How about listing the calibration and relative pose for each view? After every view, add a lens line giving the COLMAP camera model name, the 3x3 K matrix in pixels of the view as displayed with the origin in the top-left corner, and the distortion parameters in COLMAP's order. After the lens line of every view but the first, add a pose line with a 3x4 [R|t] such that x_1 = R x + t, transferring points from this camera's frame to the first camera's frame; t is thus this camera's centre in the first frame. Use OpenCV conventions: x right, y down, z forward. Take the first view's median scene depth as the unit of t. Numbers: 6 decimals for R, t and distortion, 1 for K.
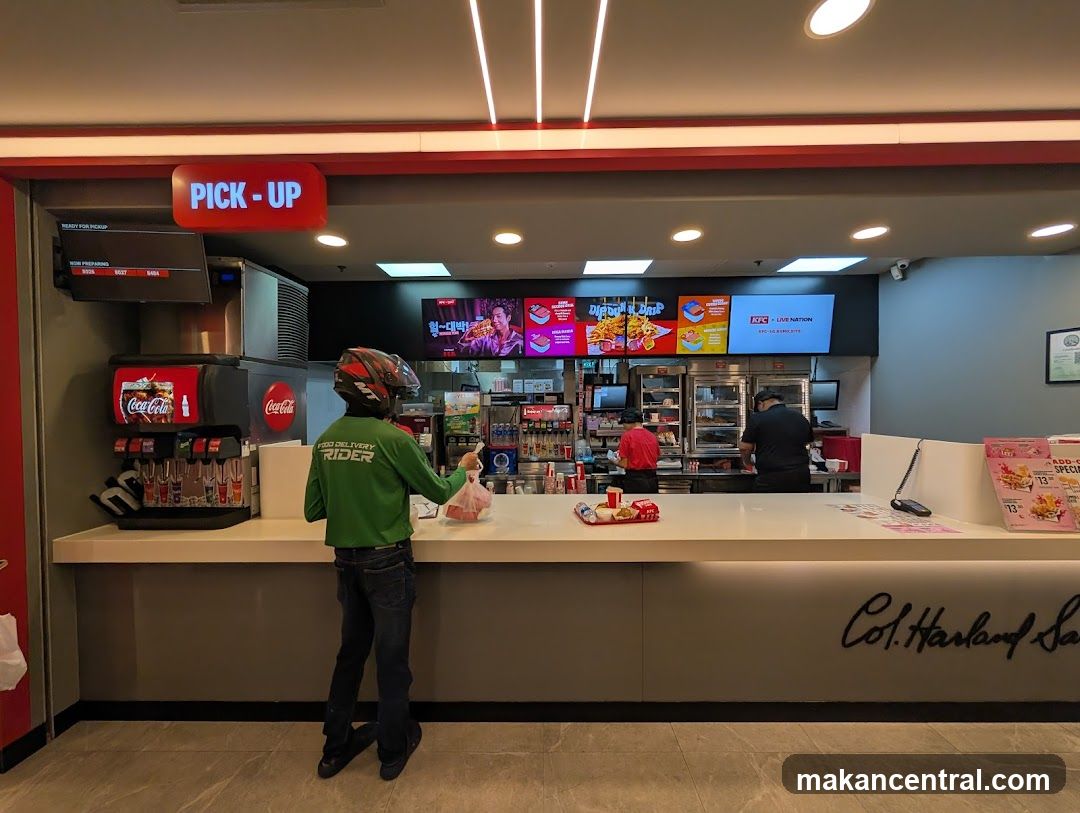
lens RADIAL K [[414.8, 0, 534.8], [0, 414.8, 408.5], [0, 0, 1]] dist [-0.000599, 0.000545]
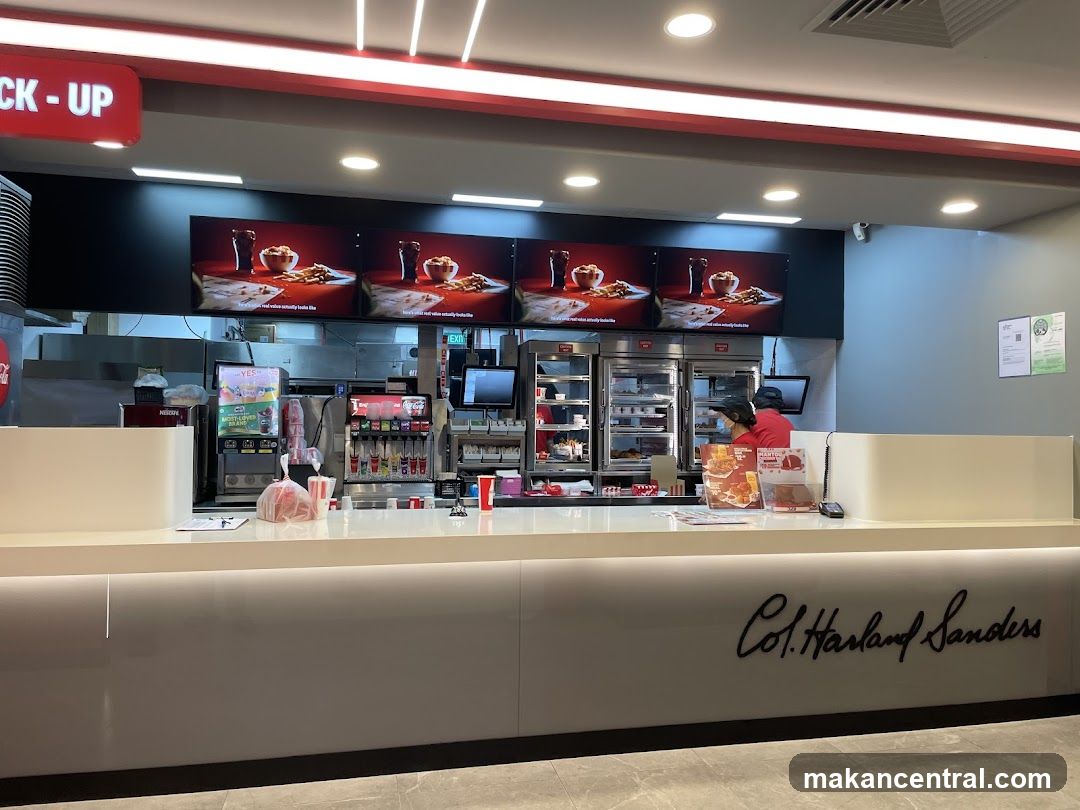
lens RADIAL K [[829.5, 0, 544.1], [0, 829.5, 404.1], [0, 0, 1]] dist [0.057246, -0.019742]
pose [[0.970920, 0.023322, 0.238267, -0.105046], [-0.016205, 0.999363, -0.031783, 0.094529], [-0.238857, 0.026997, 0.970679, -0.664467]]
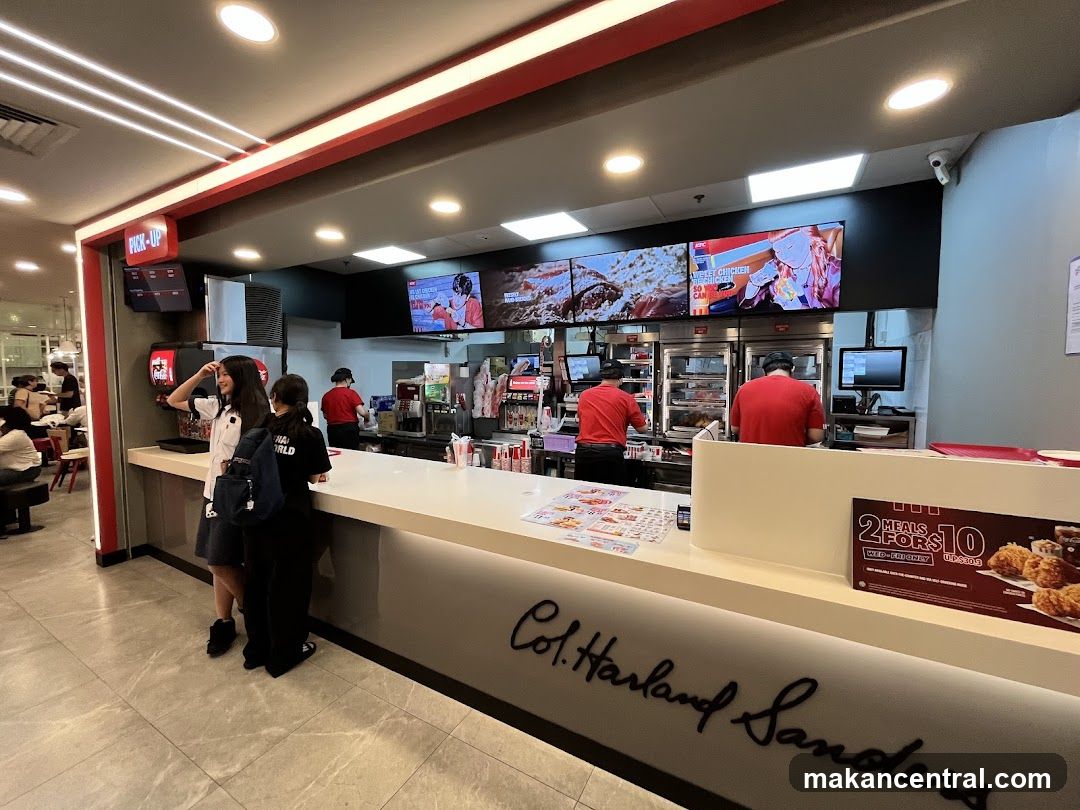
lens RADIAL K [[439.0, 0, 533.1], [0, 439.0, 402.2], [0, 0, 1]] dist [0.000205, 0.000048]
pose [[0.876419, 0.041606, -0.479749, 1.227896], [-0.015213, 0.998155, 0.058775, -0.021912], [0.481309, -0.044213, 0.875435, 0.199588]]
